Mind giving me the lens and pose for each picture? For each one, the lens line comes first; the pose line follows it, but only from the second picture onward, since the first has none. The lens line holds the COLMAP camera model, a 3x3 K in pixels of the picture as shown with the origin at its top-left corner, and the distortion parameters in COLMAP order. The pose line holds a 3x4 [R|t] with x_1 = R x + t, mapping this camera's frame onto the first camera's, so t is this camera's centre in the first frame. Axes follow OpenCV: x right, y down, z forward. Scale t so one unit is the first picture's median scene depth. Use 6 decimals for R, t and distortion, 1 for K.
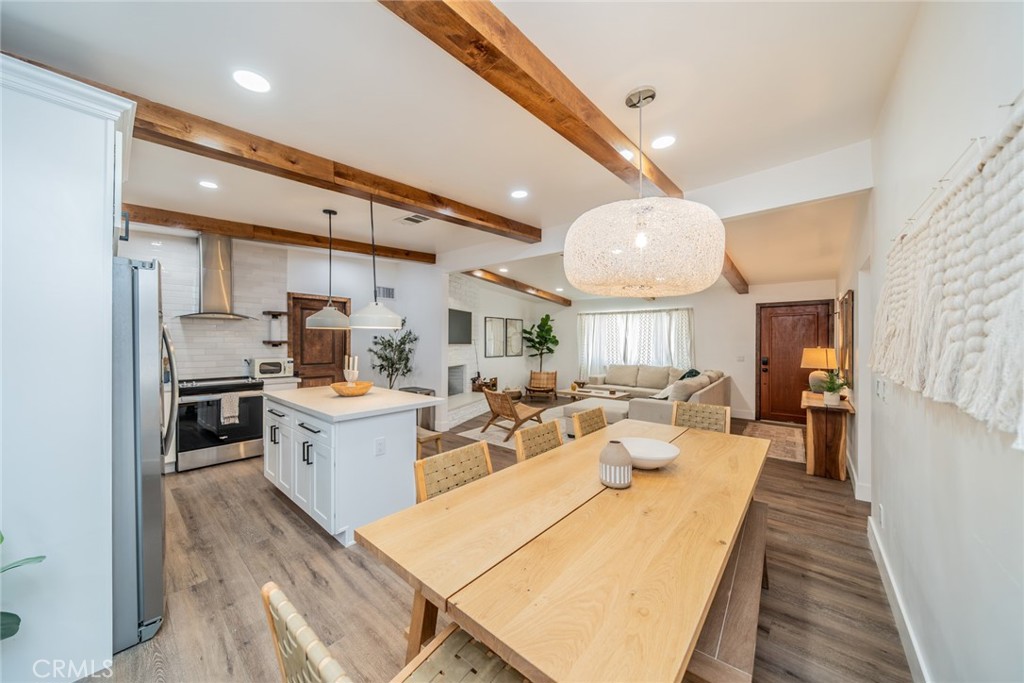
lens RADIAL K [[348.9, 0, 511.5], [0, 348.9, 343.0], [0, 0, 1]] dist [-0.007260, -0.000018]
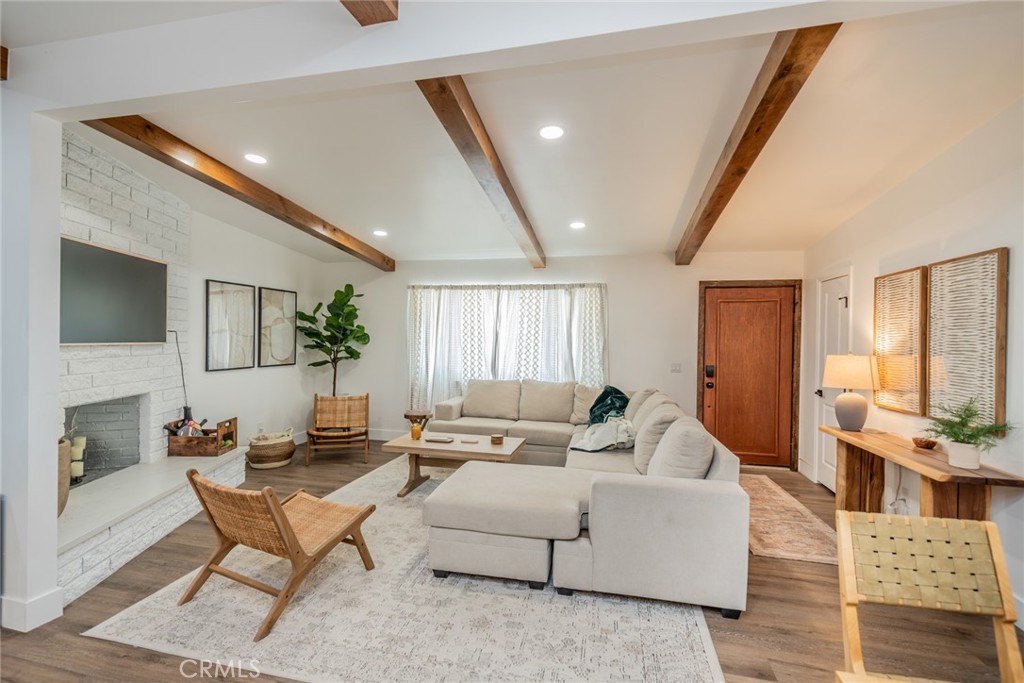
lens RADIAL K [[489.5, 0, 504.6], [0, 489.5, 343.3], [0, 0, 1]] dist [0.002882, 0.000183]
pose [[0.897496, 0.005248, 0.440991, -0.010007], [-0.009983, 0.999915, 0.008418, -0.002858], [-0.440909, -0.011958, 0.897472, 0.268549]]
